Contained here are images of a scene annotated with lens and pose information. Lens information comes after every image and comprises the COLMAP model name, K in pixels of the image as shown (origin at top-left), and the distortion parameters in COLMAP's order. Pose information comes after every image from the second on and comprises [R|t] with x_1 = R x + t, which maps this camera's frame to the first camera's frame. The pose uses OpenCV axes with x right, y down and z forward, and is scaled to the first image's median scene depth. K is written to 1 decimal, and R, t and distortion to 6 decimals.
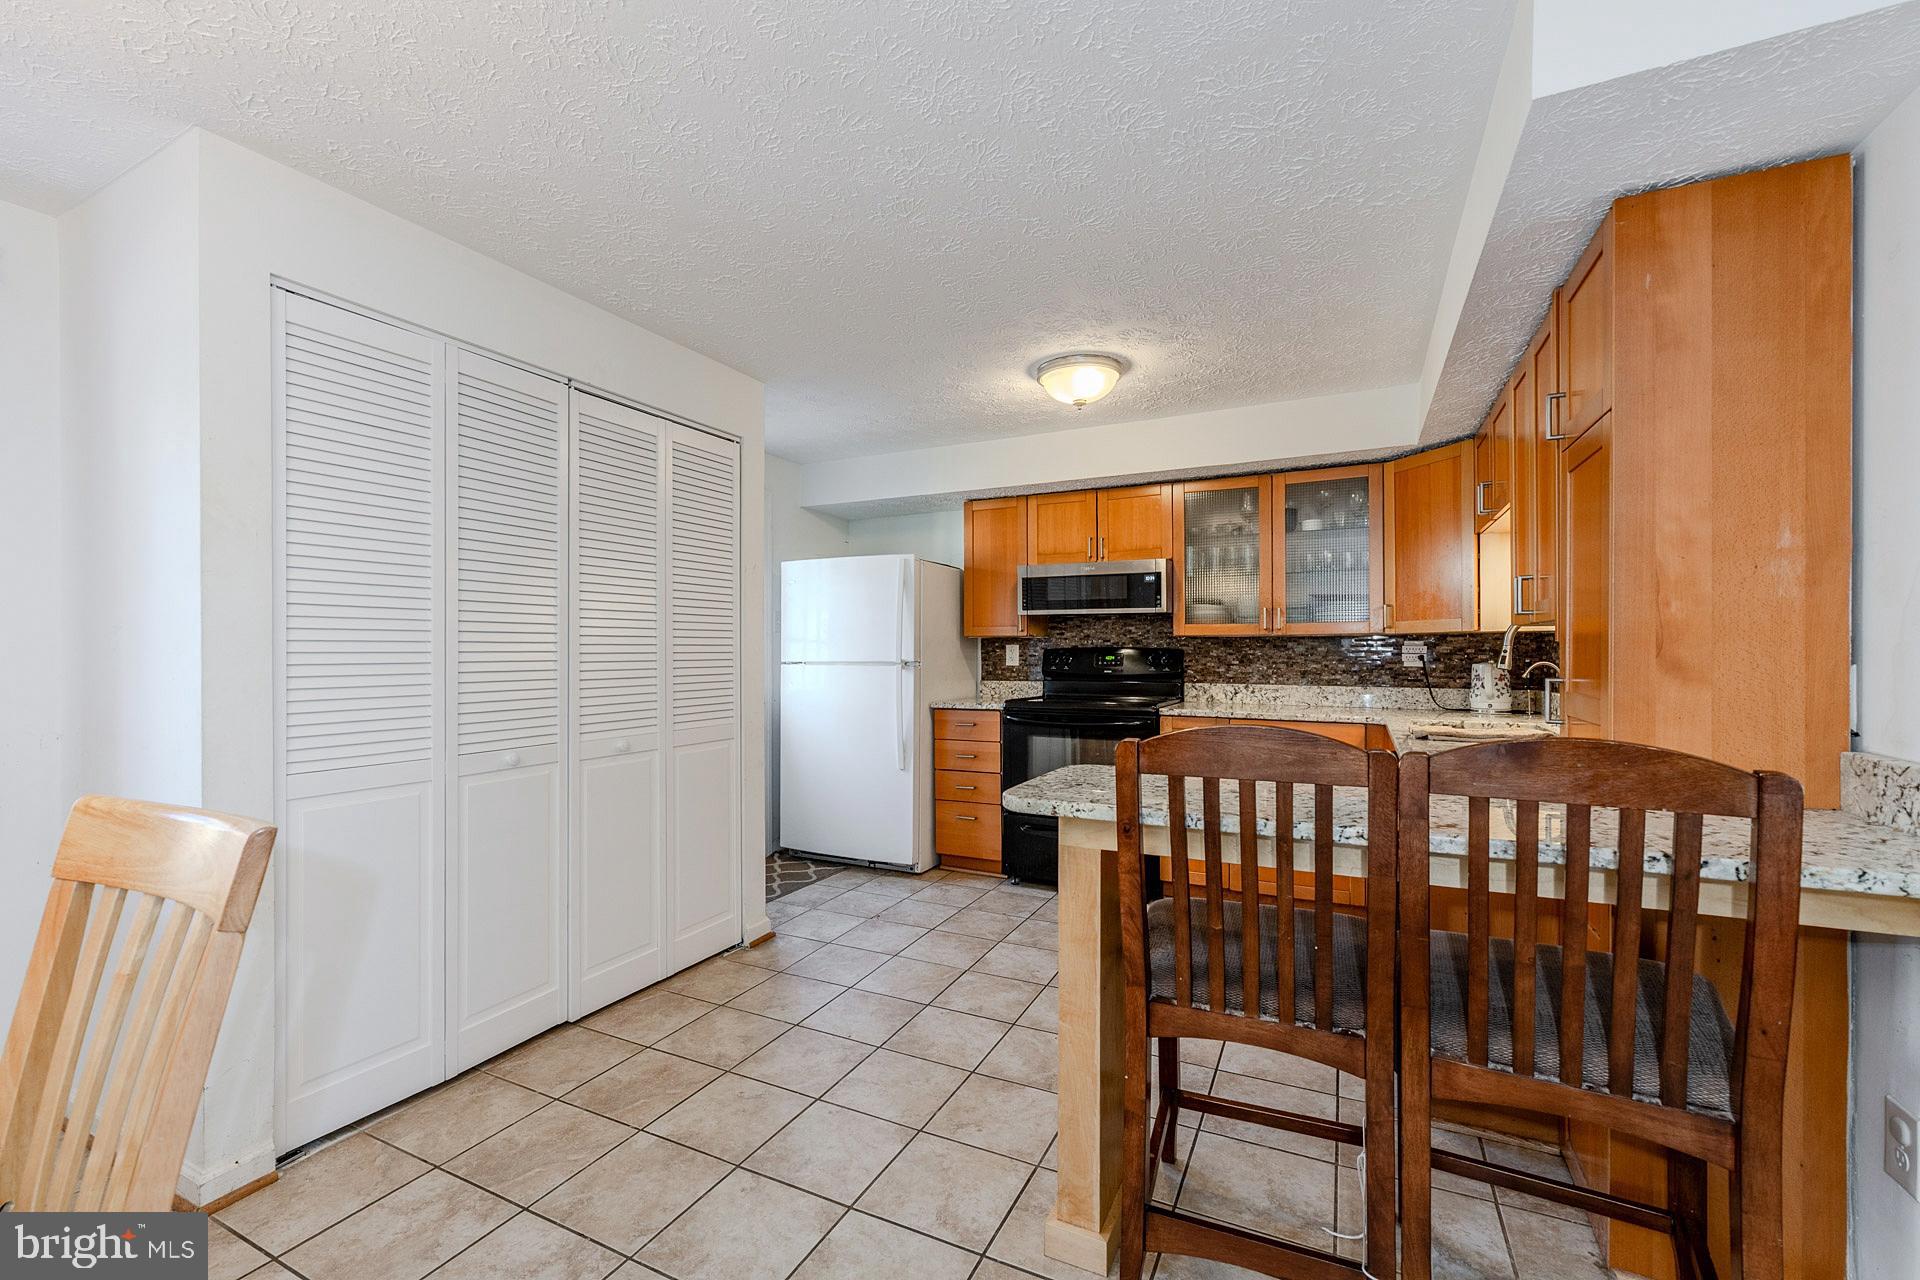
lens RADIAL K [[778.0, 0, 960.0], [0, 778.0, 648.8], [0, 0, 1]] dist [-0.001904, -0.000350]
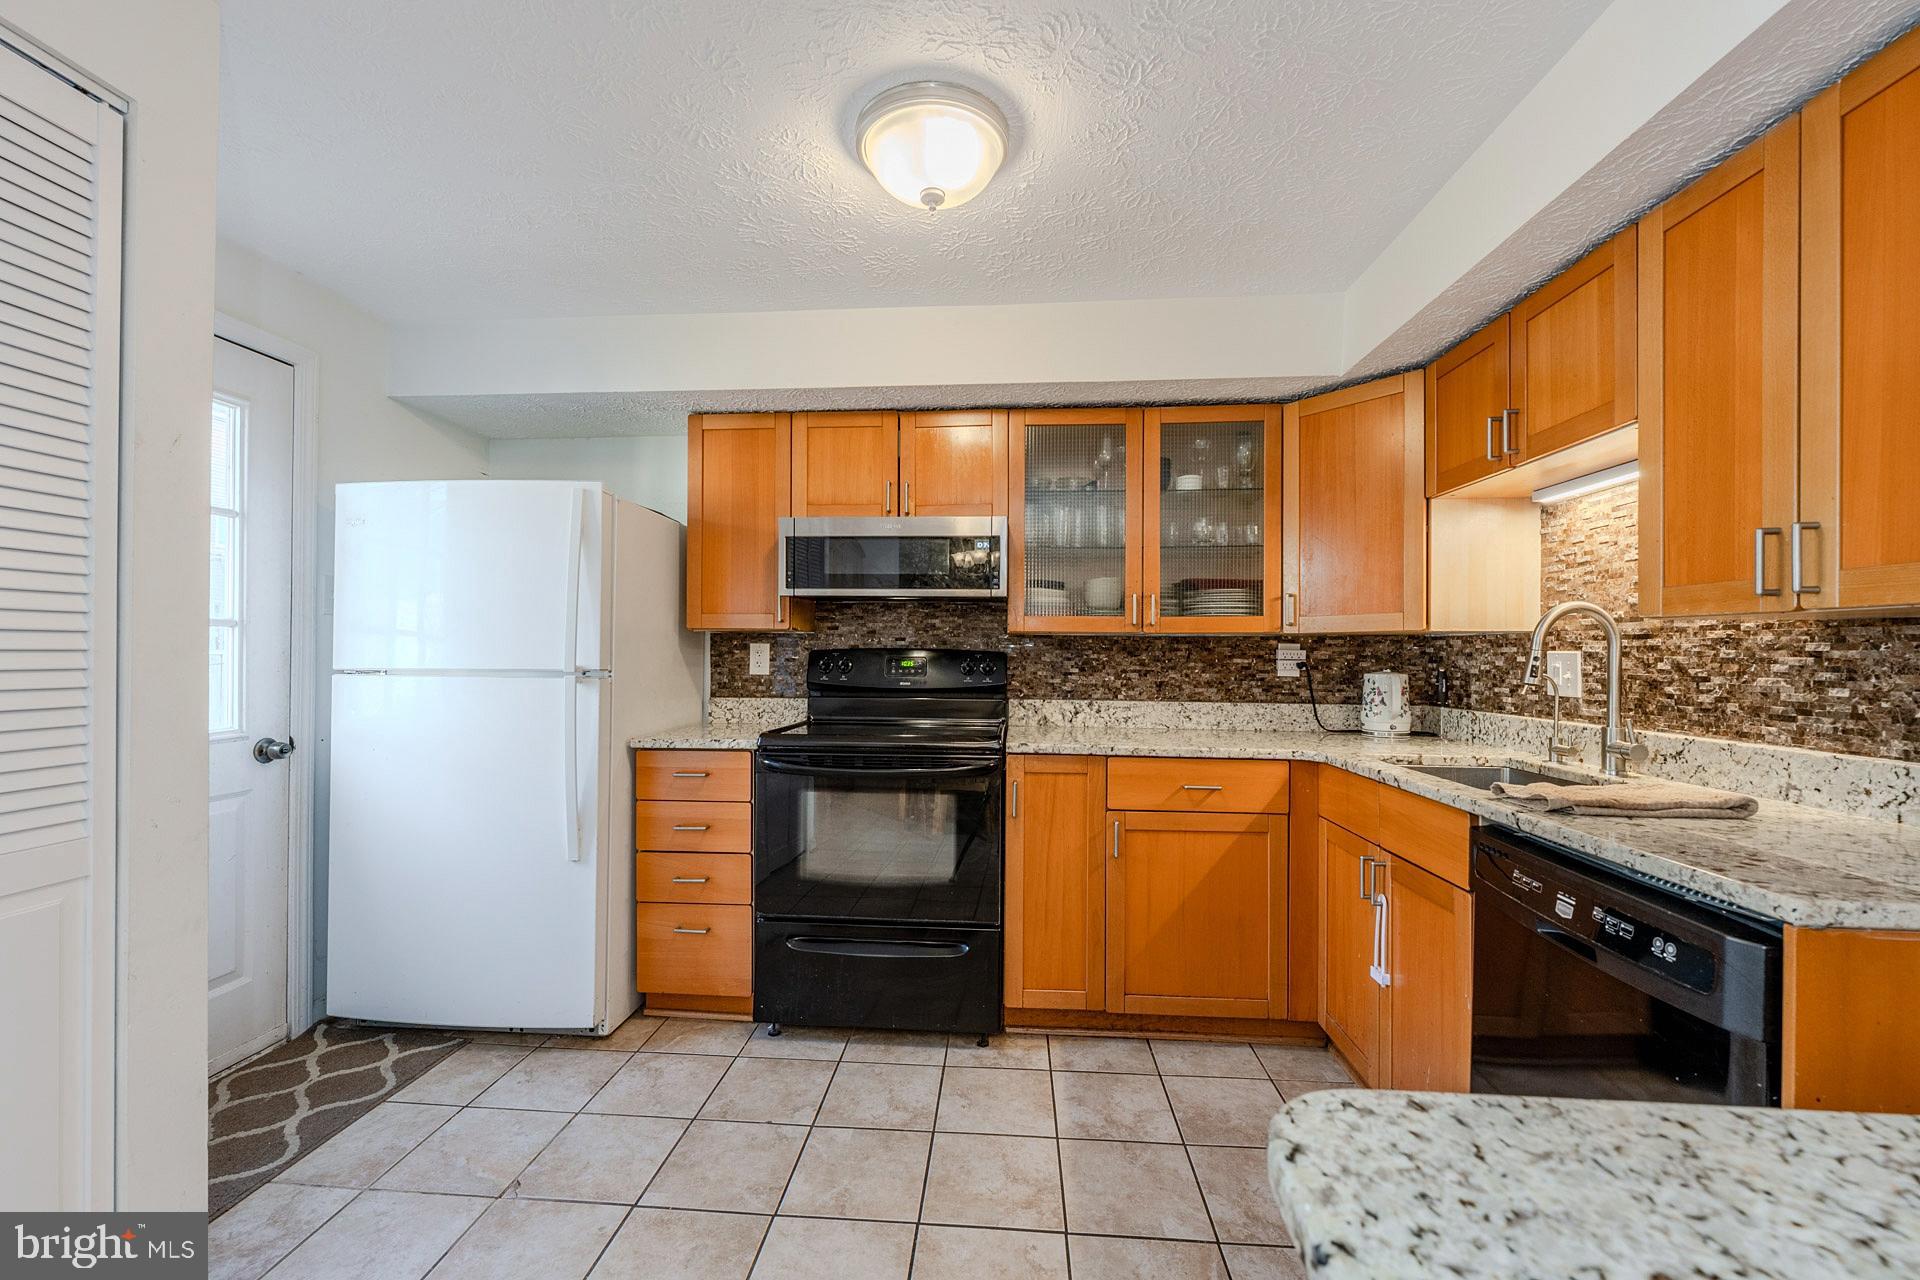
lens RADIAL K [[778.0, 0, 918.2], [0, 778.0, 650.3], [0, 0, 1]] dist [-0.001904, -0.000350]
pose [[0.946762, 0.008642, 0.321819, -0.020972], [-0.008413, 0.999962, -0.002102, 0.001341], [-0.321826, -0.000717, 0.946799, 0.371099]]
